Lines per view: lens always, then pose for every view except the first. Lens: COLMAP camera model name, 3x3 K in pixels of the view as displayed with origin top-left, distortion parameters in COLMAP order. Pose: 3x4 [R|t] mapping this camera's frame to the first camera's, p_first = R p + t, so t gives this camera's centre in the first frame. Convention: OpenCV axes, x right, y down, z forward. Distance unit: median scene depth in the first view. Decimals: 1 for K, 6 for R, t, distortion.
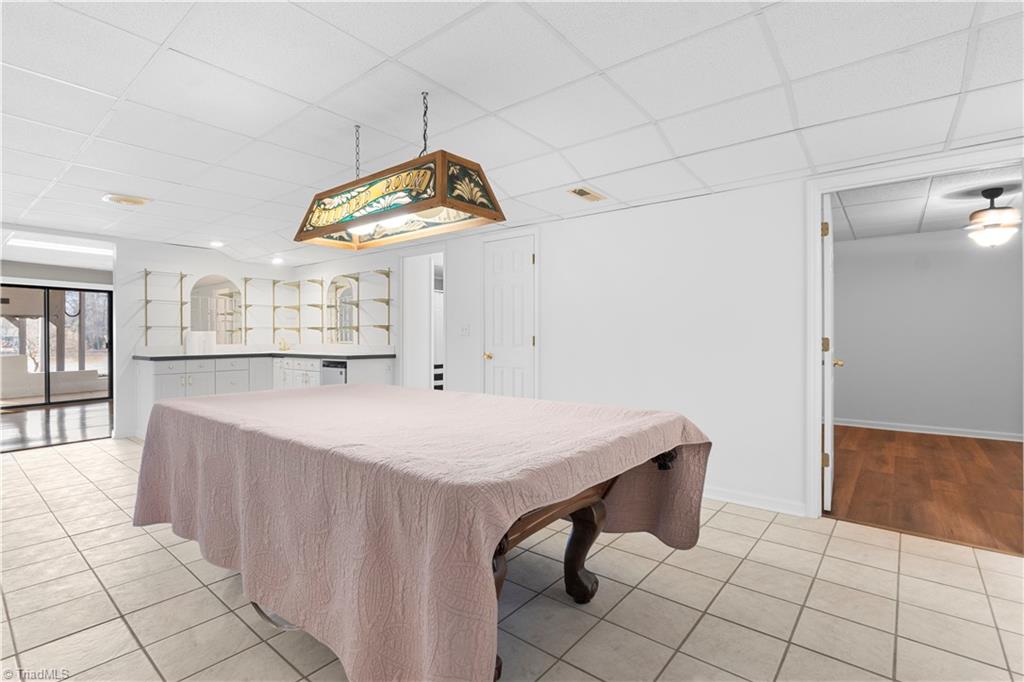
lens RADIAL K [[482.4, 0, 505.5], [0, 482.4, 341.1], [0, 0, 1]] dist [0.018409, -0.000089]
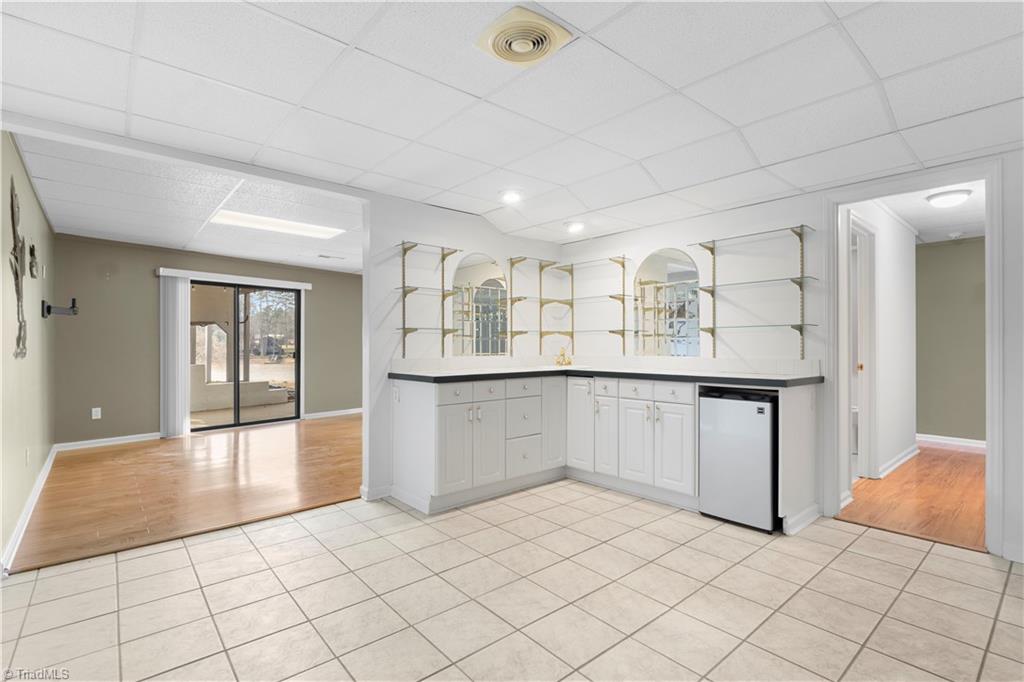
lens RADIAL K [[482.4, 0, 518.6], [0, 482.4, 342.1], [0, 0, 1]] dist [0.018409, -0.000089]
pose [[0.987027, 0.001263, -0.160551, -0.450071], [-0.003862, 0.999866, -0.015879, -0.001709], [0.160510, 0.016293, 0.986900, 0.357279]]
